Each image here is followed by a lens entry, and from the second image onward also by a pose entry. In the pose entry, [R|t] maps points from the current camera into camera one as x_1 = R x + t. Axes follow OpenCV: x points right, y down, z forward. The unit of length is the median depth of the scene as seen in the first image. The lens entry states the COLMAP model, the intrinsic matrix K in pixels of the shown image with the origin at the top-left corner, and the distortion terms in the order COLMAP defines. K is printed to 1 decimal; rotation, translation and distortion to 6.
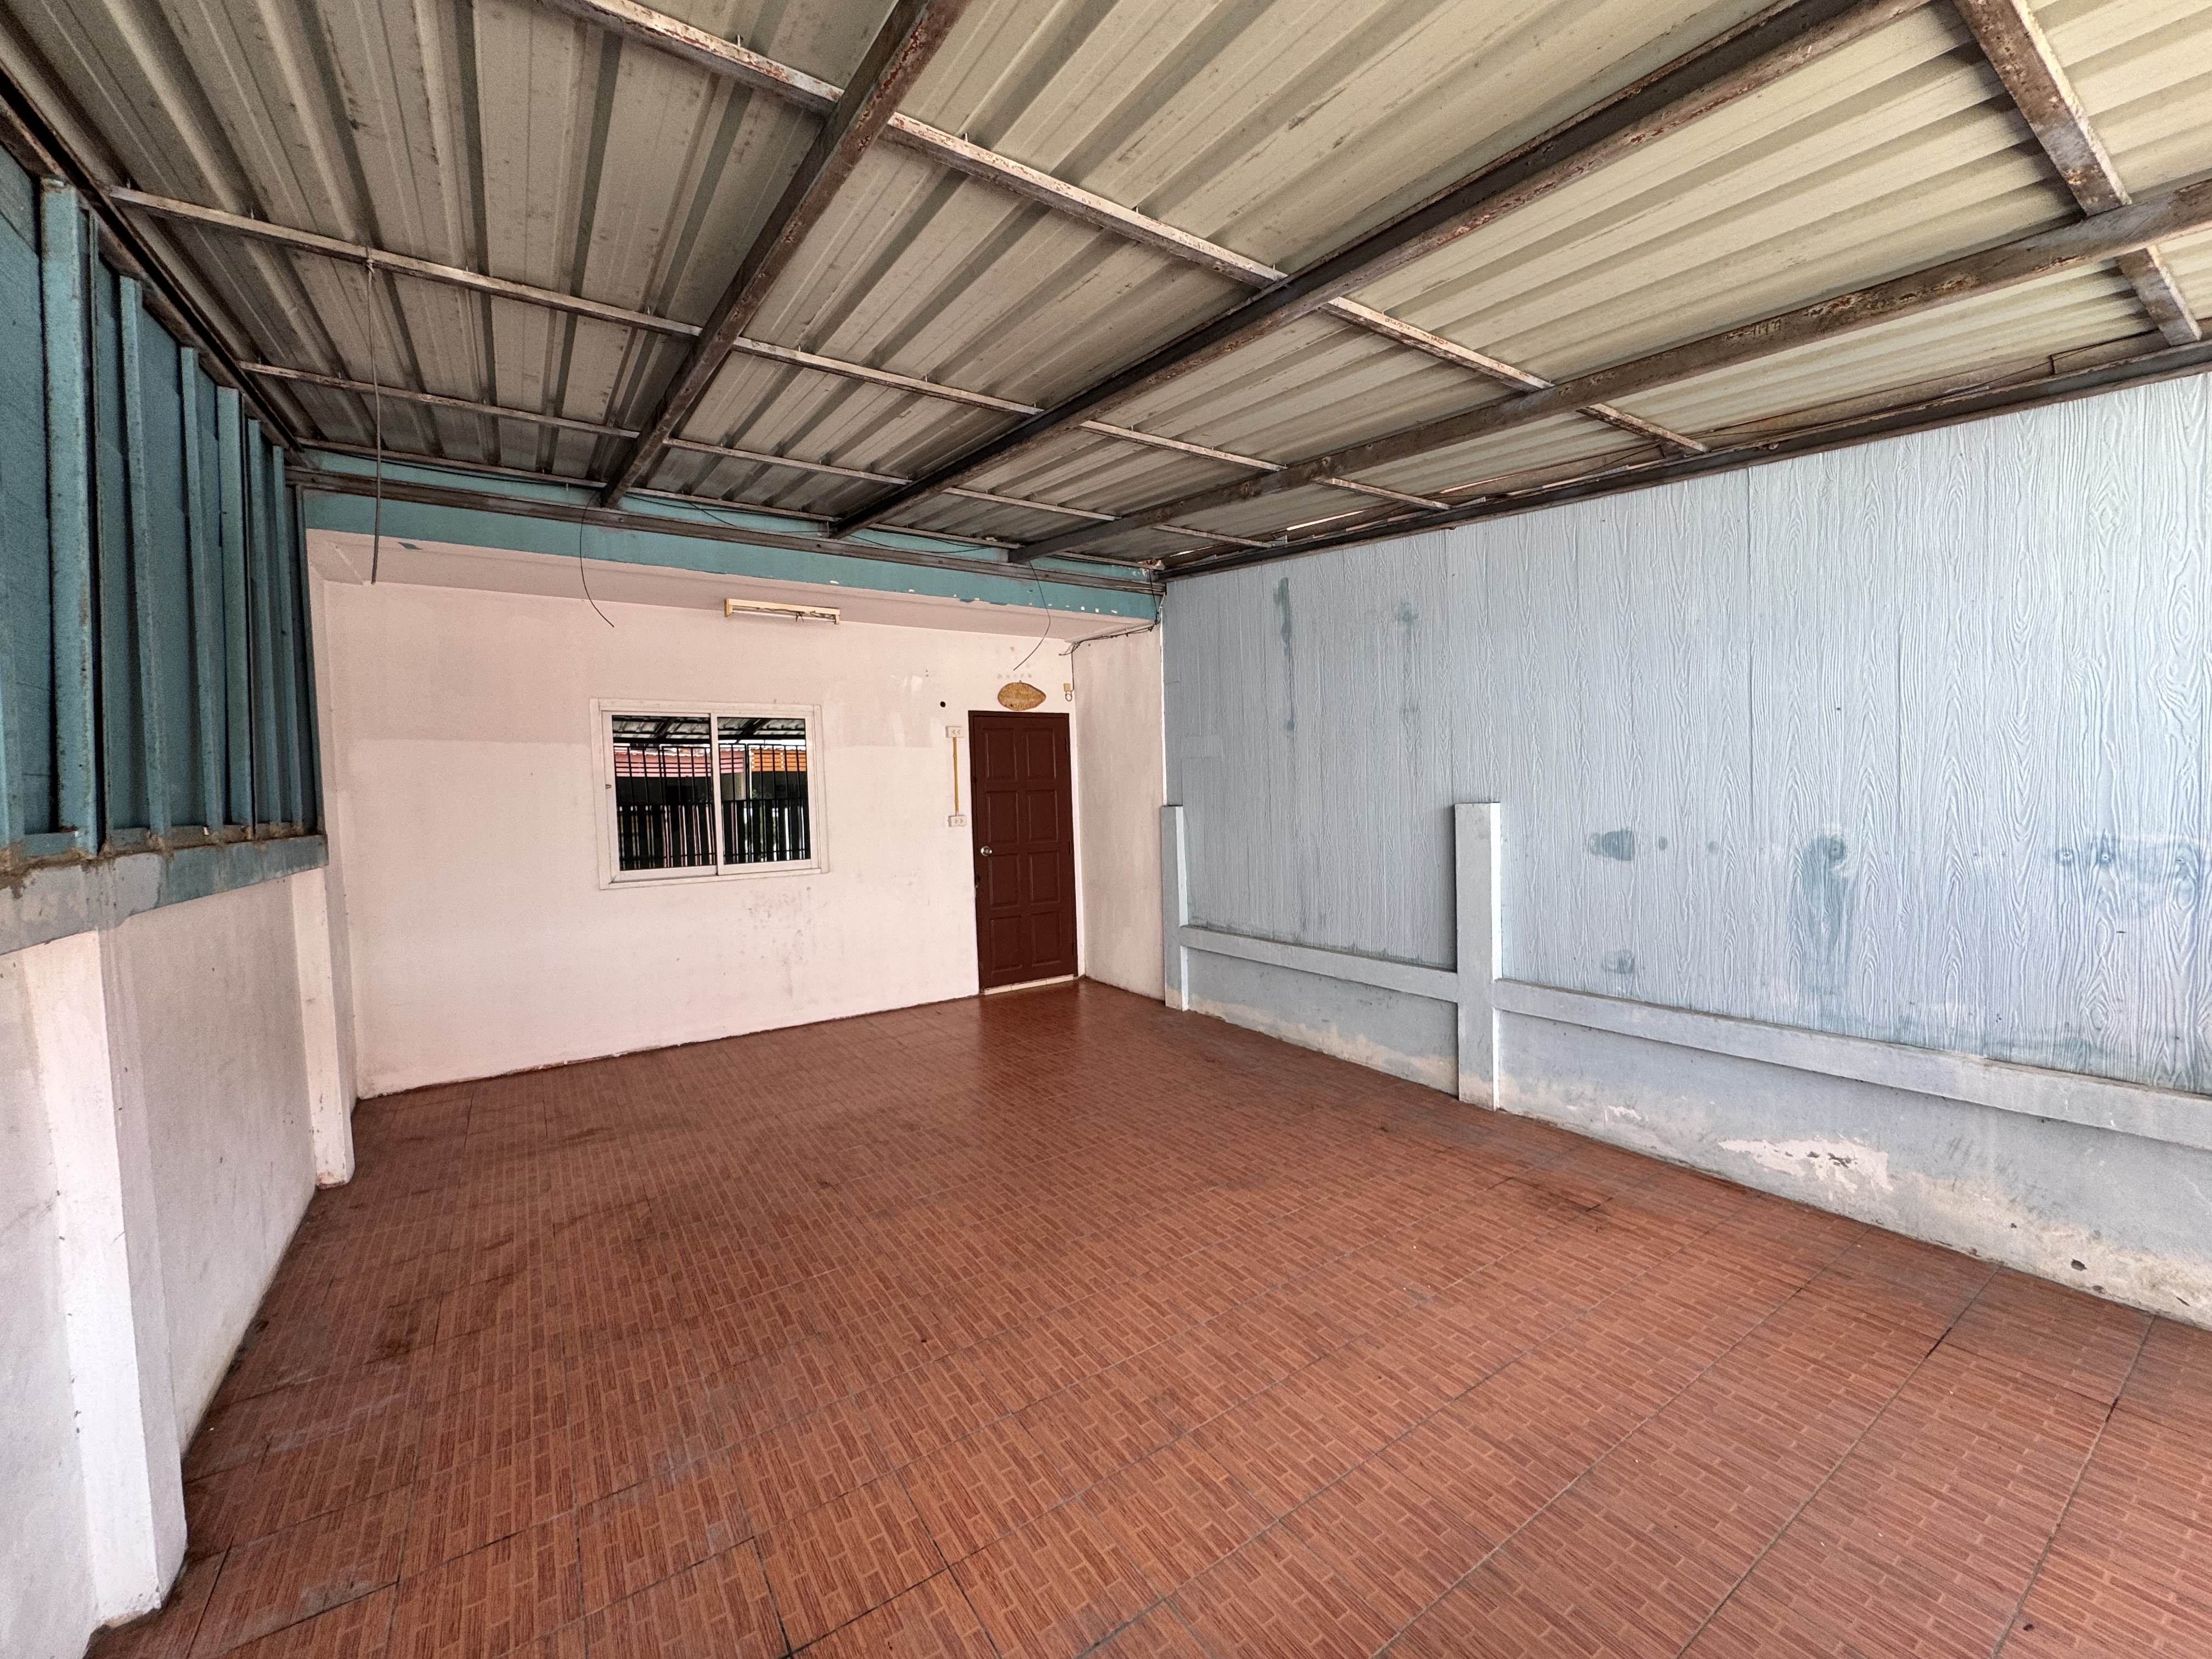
lens RADIAL K [[878.1, 0, 1106.0], [0, 878.1, 829.5], [0, 0, 1]] dist [-0.000599, -0.000518]
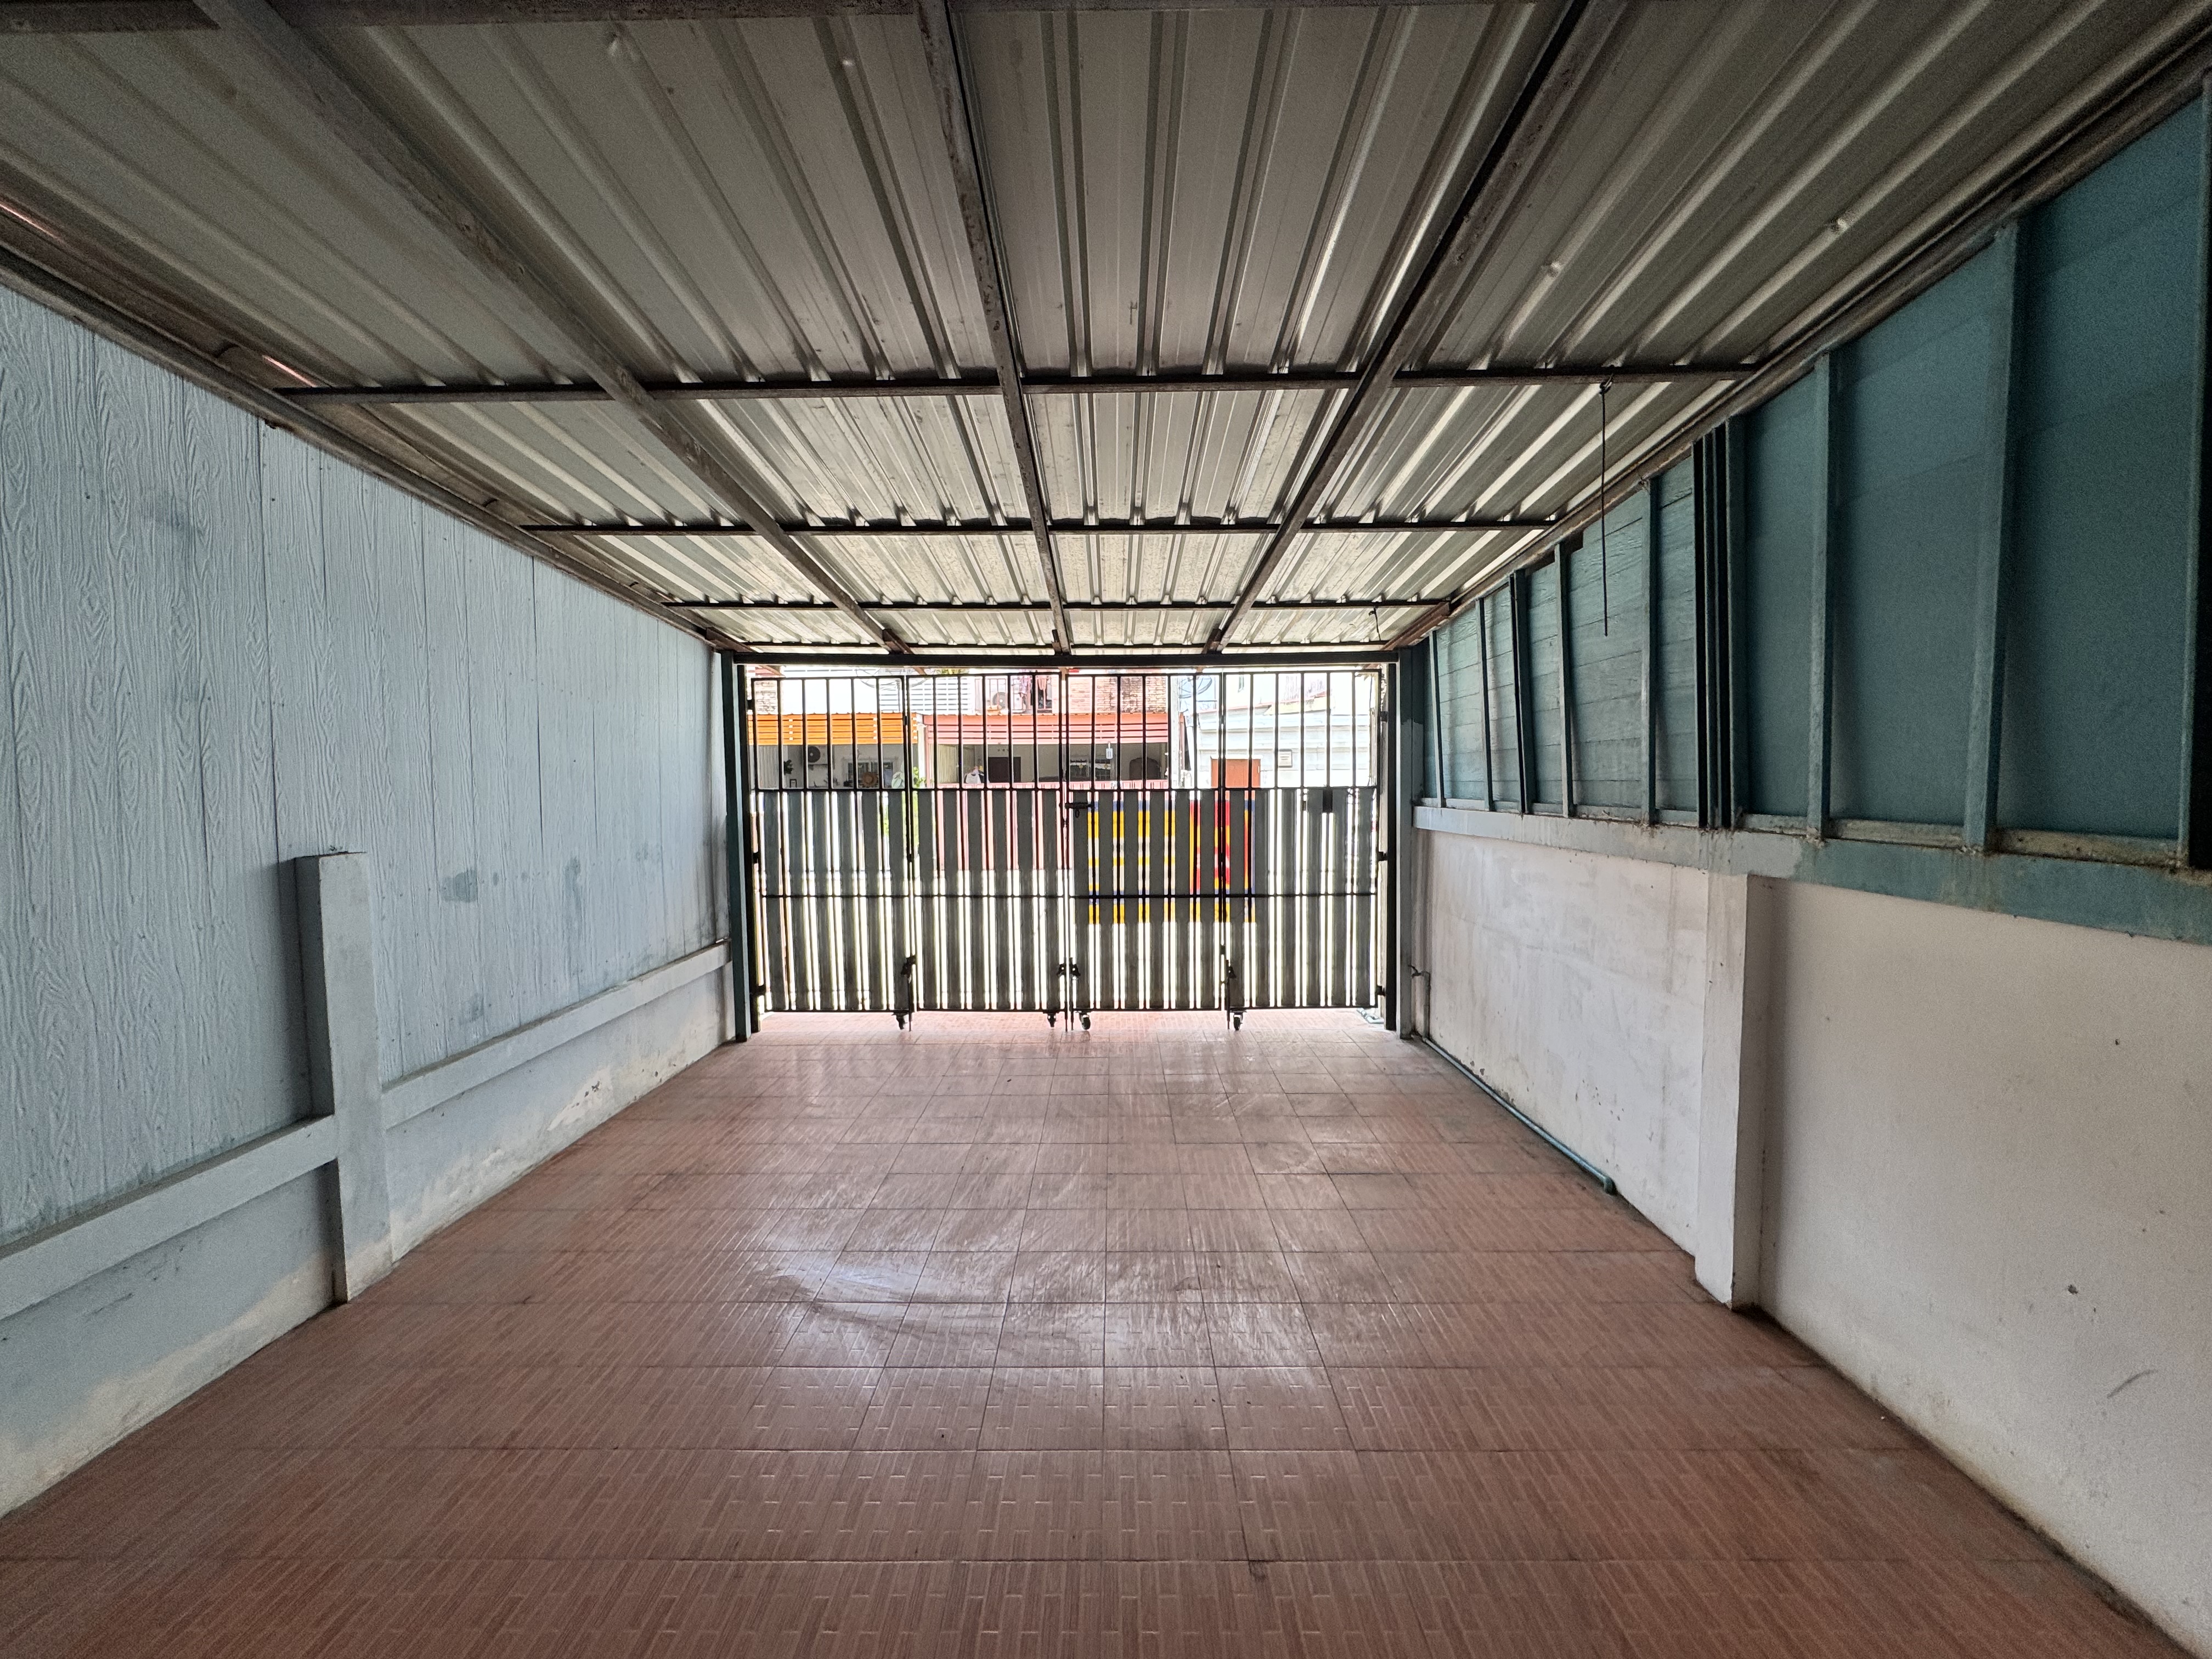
lens RADIAL K [[878.1, 0, 1106.0], [0, 878.1, 829.5], [0, 0, 1]] dist [-0.000599, -0.000518]
pose [[-0.826499, 0.007082, 0.562893, -0.543816], [0.061000, 0.995160, 0.077046, -0.077593], [-0.559623, 0.098016, -0.822931, 1.442786]]
